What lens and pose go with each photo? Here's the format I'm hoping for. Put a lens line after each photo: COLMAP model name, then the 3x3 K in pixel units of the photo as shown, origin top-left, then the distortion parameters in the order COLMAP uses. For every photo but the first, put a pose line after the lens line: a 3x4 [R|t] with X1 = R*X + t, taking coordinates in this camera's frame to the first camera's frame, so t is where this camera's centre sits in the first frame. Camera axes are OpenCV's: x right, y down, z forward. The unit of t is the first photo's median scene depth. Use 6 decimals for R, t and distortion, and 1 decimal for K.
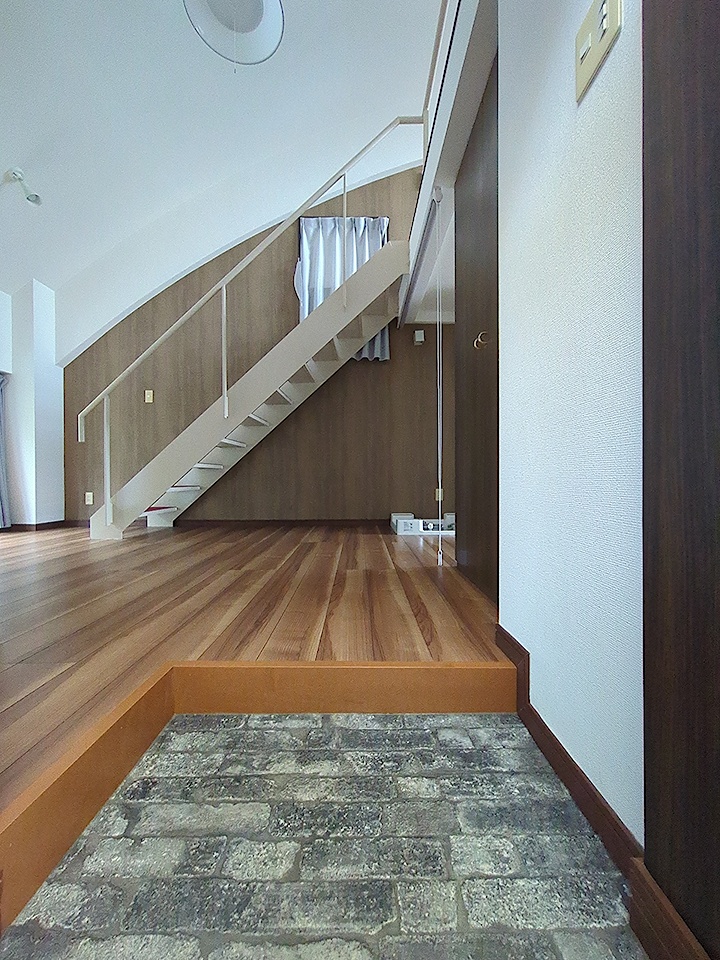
lens RADIAL K [[379.3, 0, 357.5], [0, 379.3, 479.8], [0, 0, 1]] dist [0.002366, 0.000038]
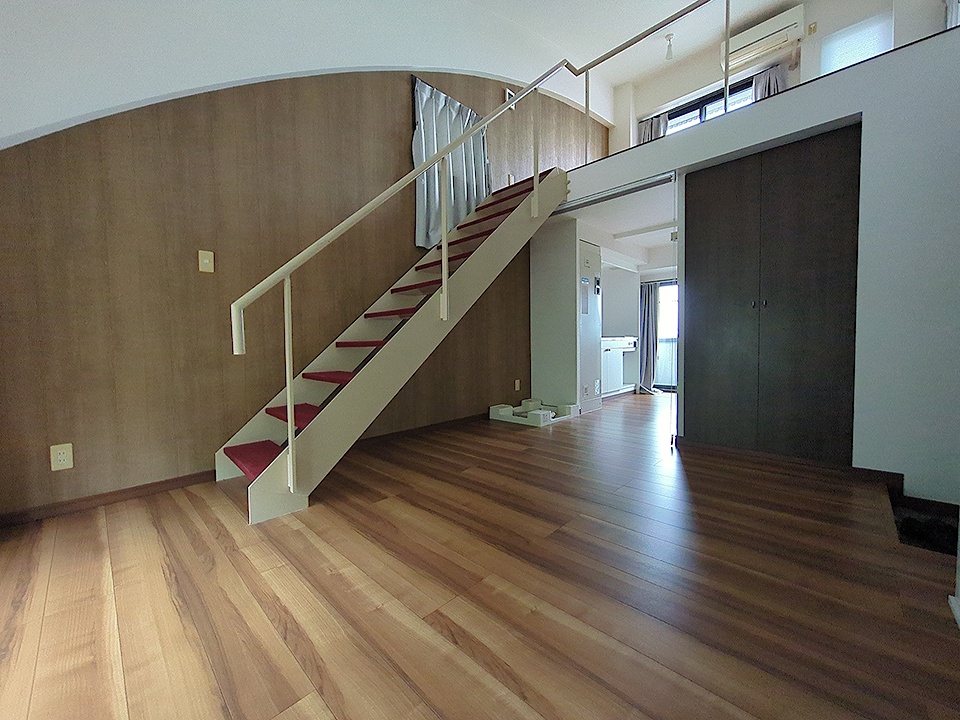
lens RADIAL K [[375.7, 0, 484.4], [0, 375.7, 362.1], [0, 0, 1]] dist [-0.022768, -0.001196]
pose [[0.690908, -0.047234, 0.721398, -0.675753], [0.014968, 0.998584, 0.051047, -0.089861], [-0.722788, -0.024471, 0.690636, 0.296997]]
